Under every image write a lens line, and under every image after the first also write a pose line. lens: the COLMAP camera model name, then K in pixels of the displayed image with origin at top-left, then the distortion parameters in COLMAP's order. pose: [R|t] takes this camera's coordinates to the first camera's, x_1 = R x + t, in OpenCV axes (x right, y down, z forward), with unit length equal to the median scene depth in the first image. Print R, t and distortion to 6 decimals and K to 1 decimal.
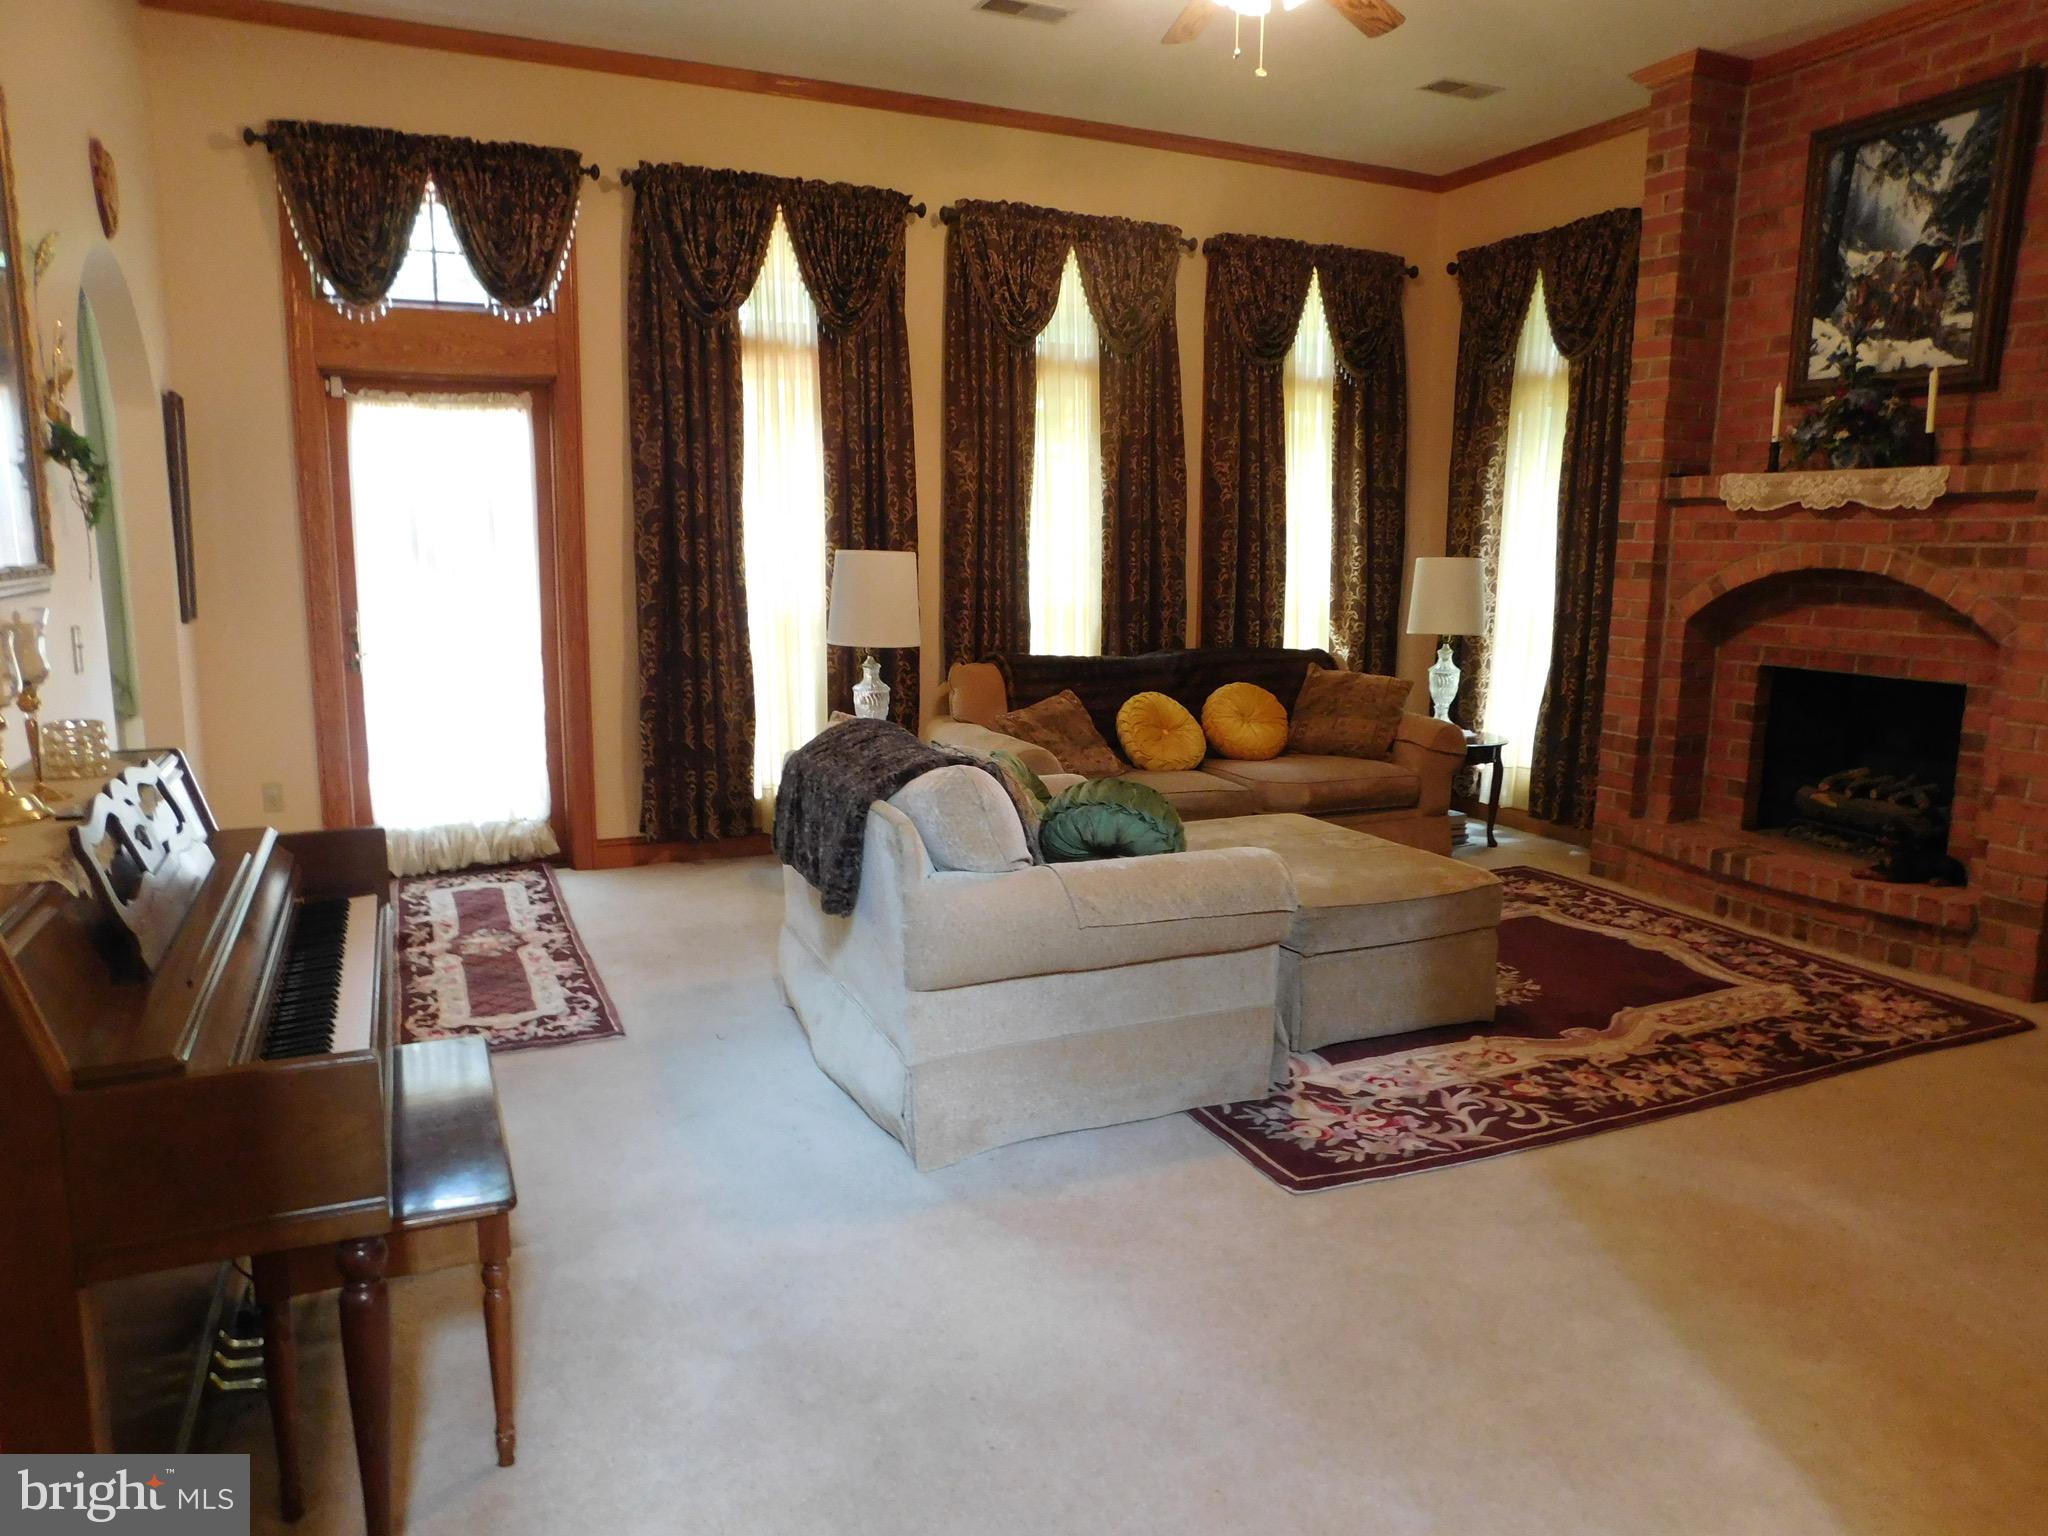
lens RADIAL K [[1359.6, 0, 1022.3], [0, 1359.6, 773.1], [0, 0, 1]] dist [-0.051376, 0.037031]
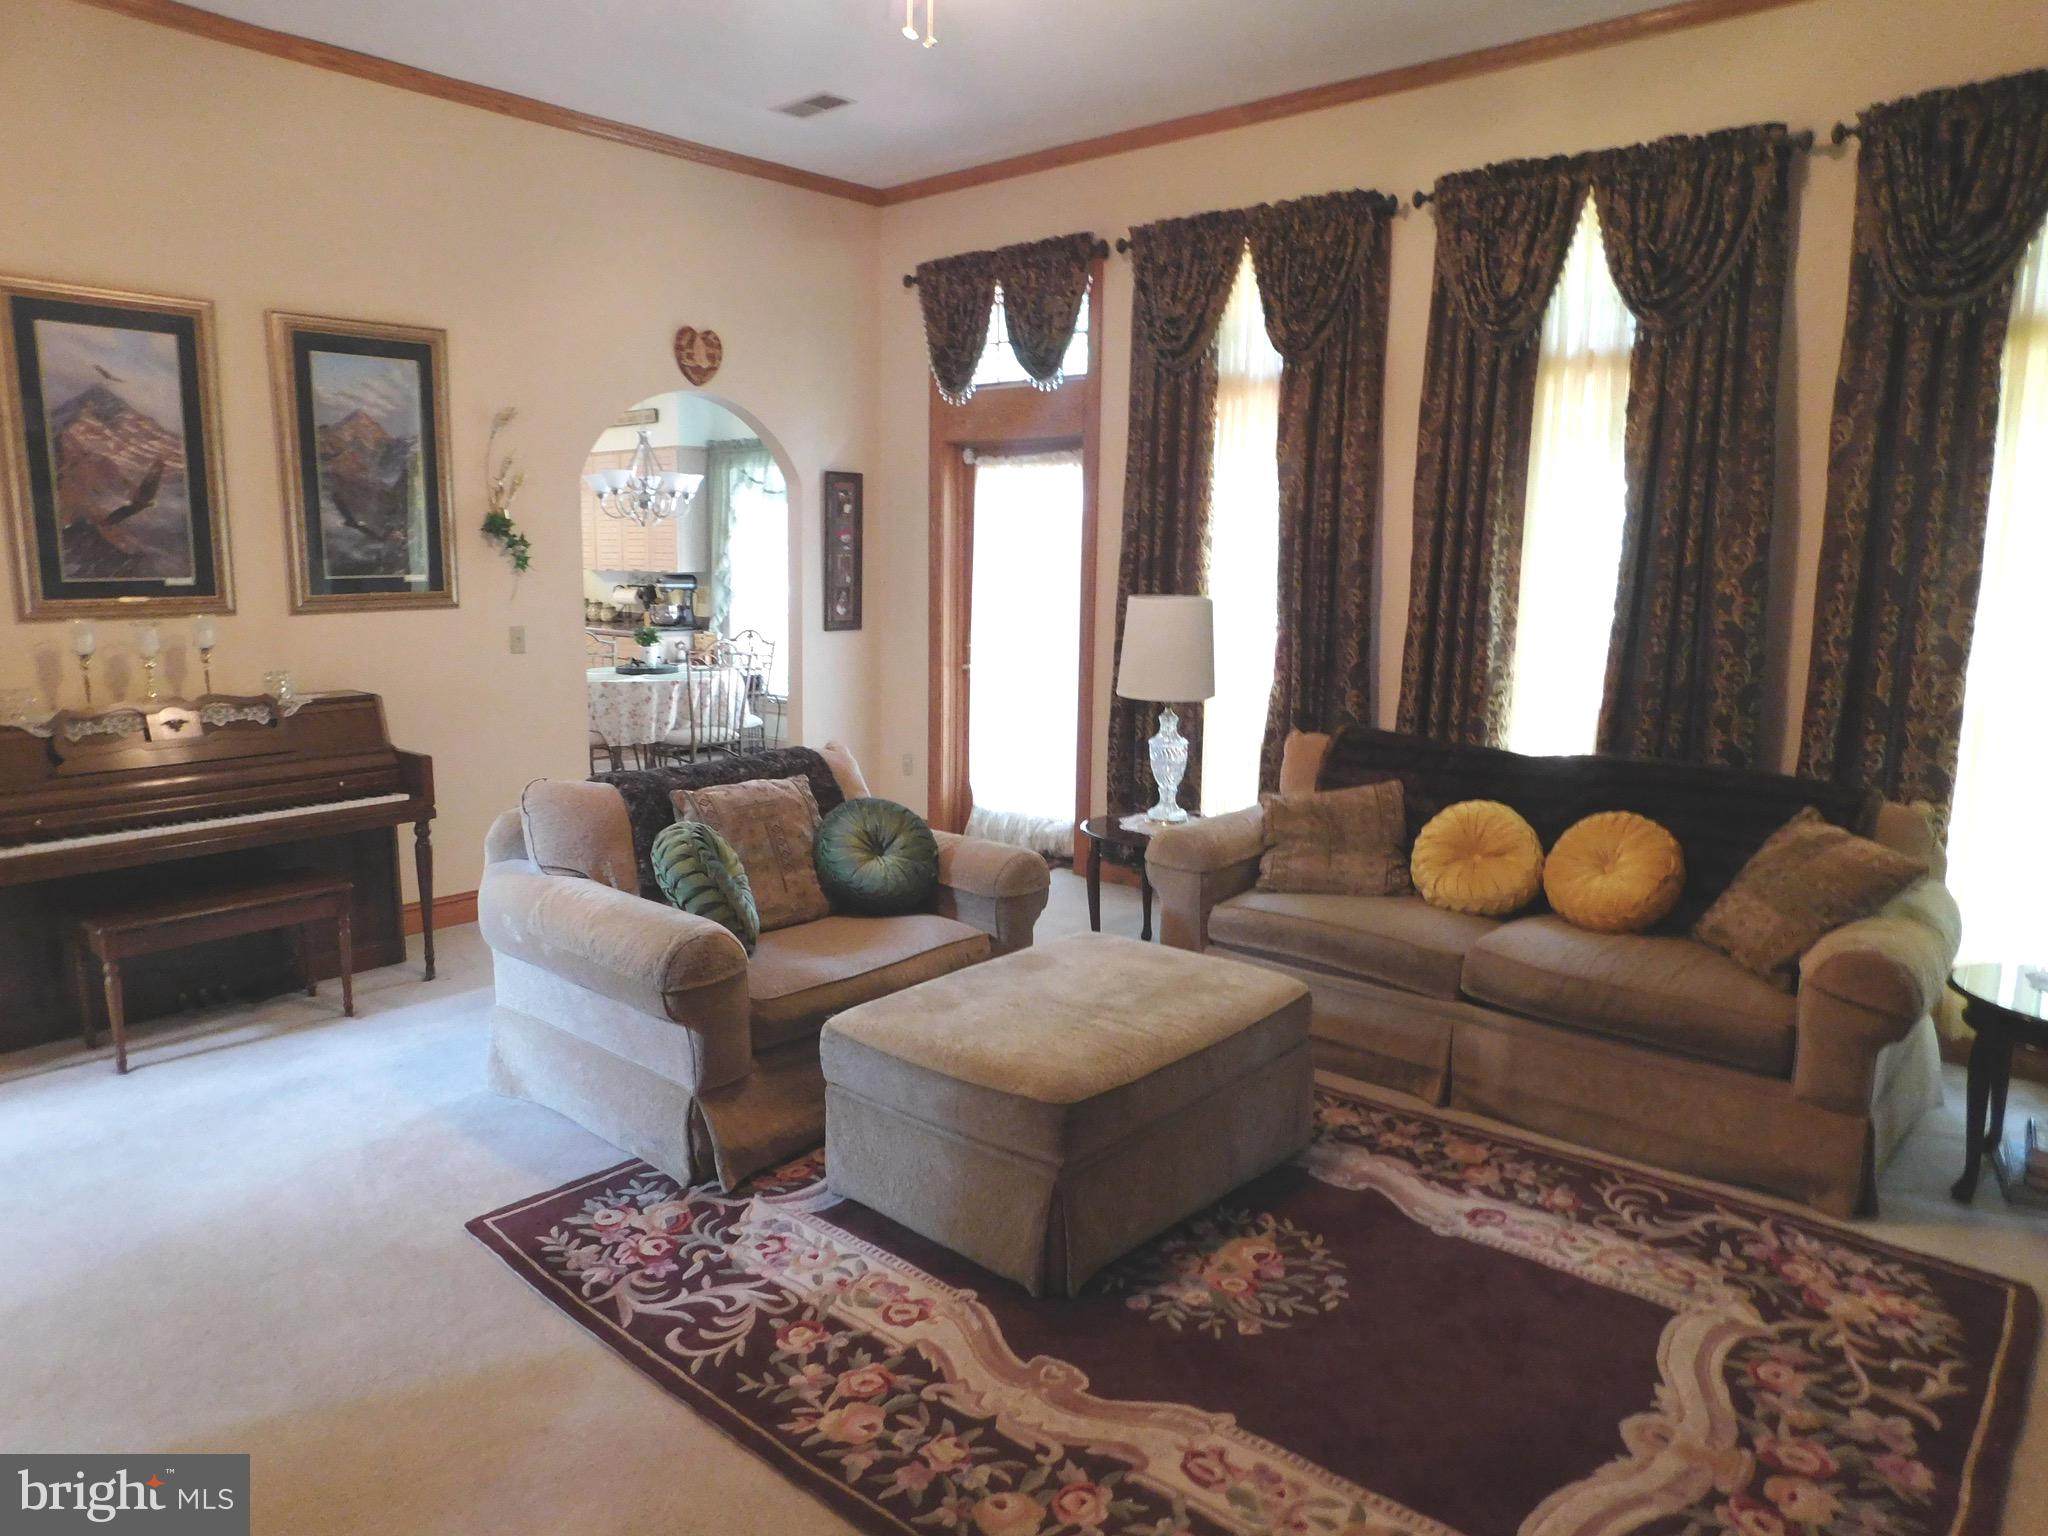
lens RADIAL K [[1359.6, 0, 1020.3], [0, 1359.6, 769.2], [0, 0, 1]] dist [-0.051376, 0.037031]
pose [[0.421146, 0.140853, -0.895989, 0.936466], [-0.169844, 0.982640, 0.074642, -0.130405], [0.890948, 0.120744, 0.437758, 0.676004]]
